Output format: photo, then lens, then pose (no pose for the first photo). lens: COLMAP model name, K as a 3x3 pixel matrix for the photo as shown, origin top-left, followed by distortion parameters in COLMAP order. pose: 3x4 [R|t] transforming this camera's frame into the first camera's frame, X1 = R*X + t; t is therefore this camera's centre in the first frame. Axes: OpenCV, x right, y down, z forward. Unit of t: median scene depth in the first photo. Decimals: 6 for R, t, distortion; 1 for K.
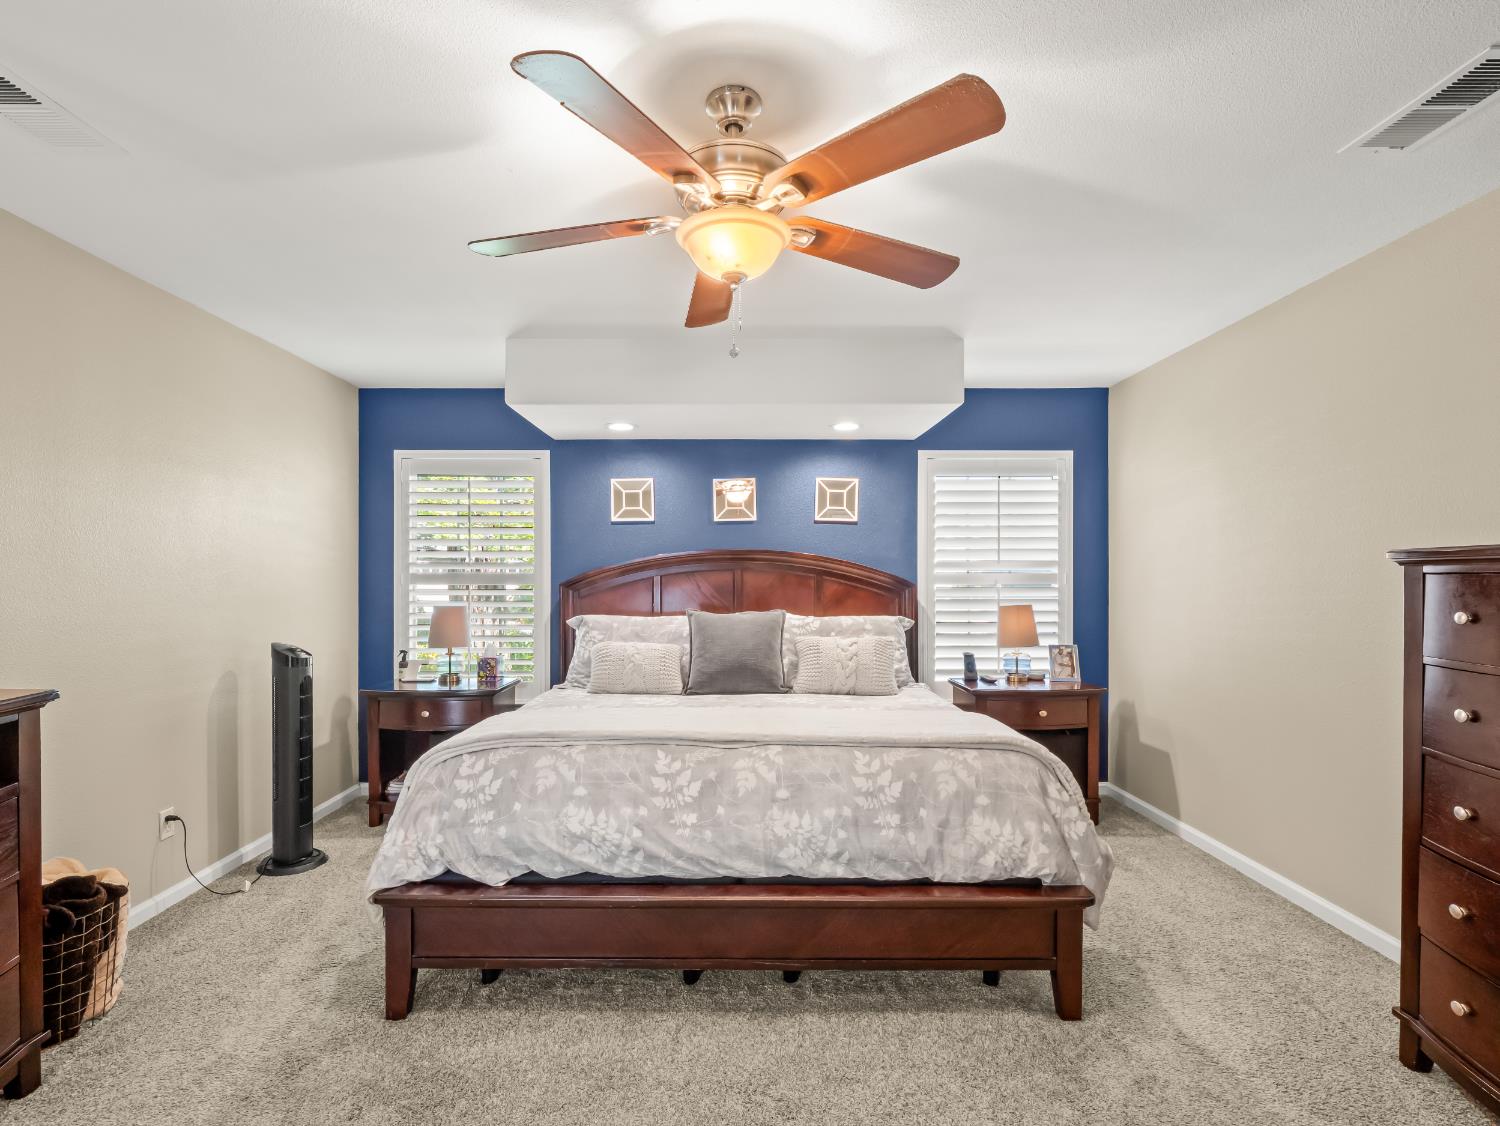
lens RADIAL K [[723.4, 0, 747.6], [0, 723.4, 581.1], [0, 0, 1]] dist [-0.002836, -0.008353]
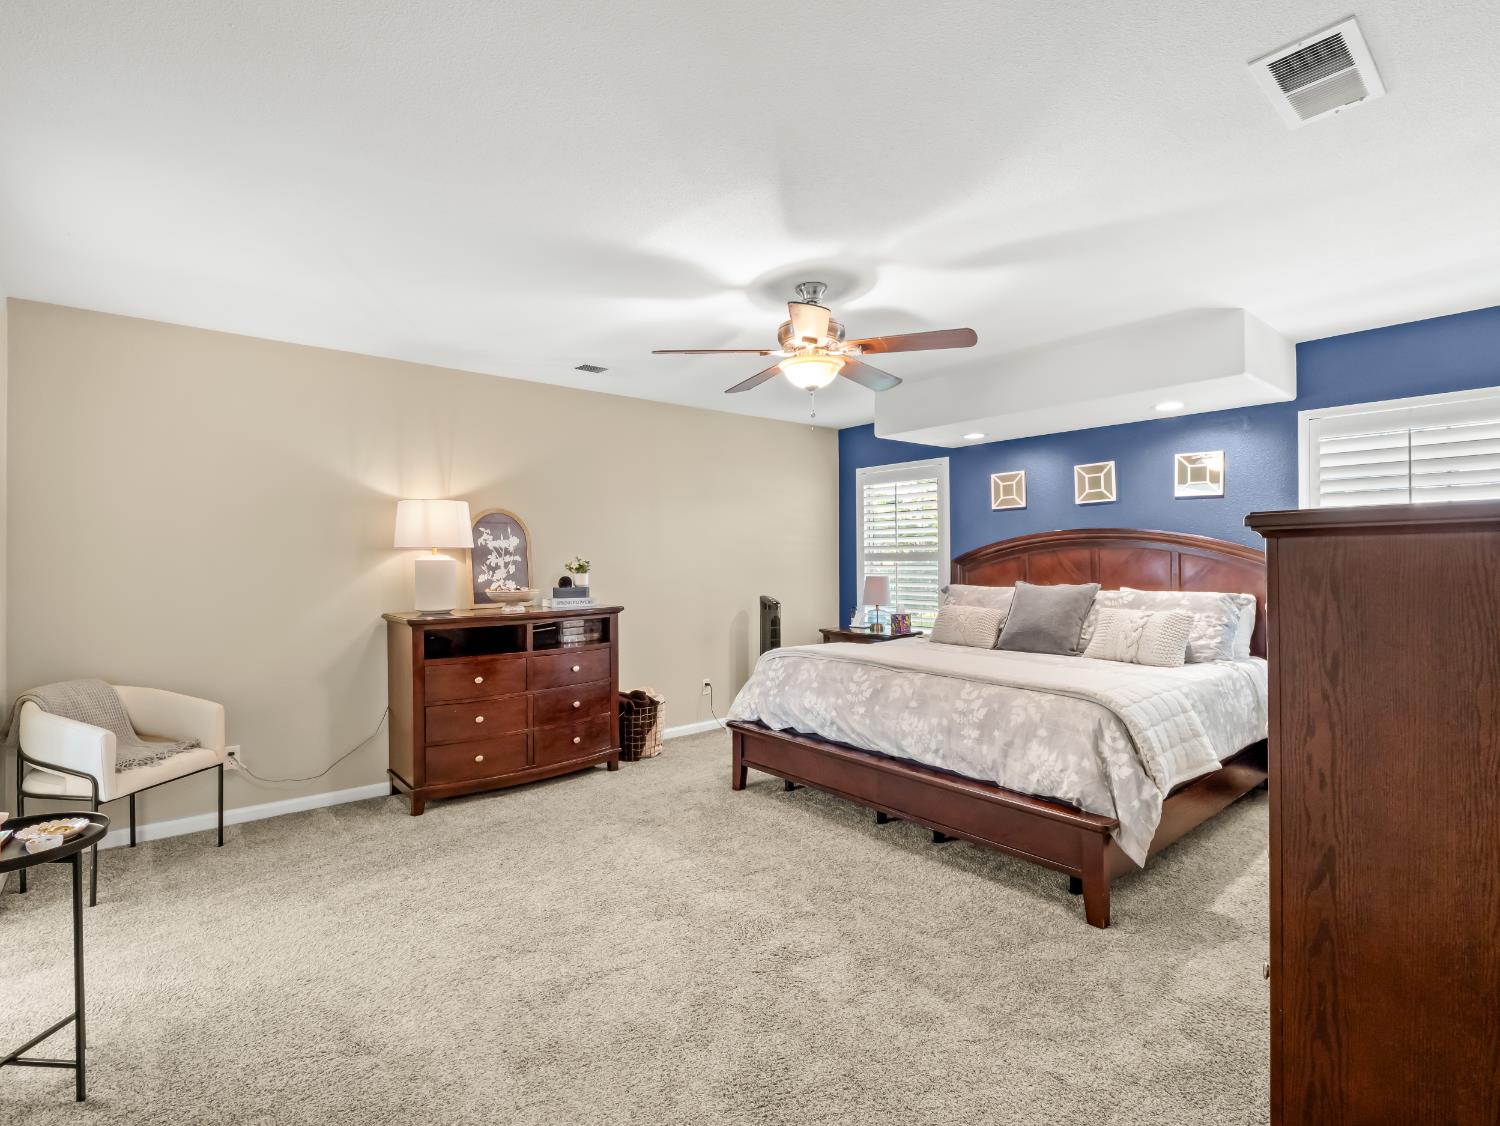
lens RADIAL K [[708.4, 0, 752.0], [0, 708.4, 555.9], [0, 0, 1]] dist [-0.000429, -0.000472]
pose [[0.654857, -0.007670, -0.755713, 0.934206], [0.007060, 0.999967, -0.004031, -0.003262], [0.755719, -0.002695, 0.654890, -0.190371]]
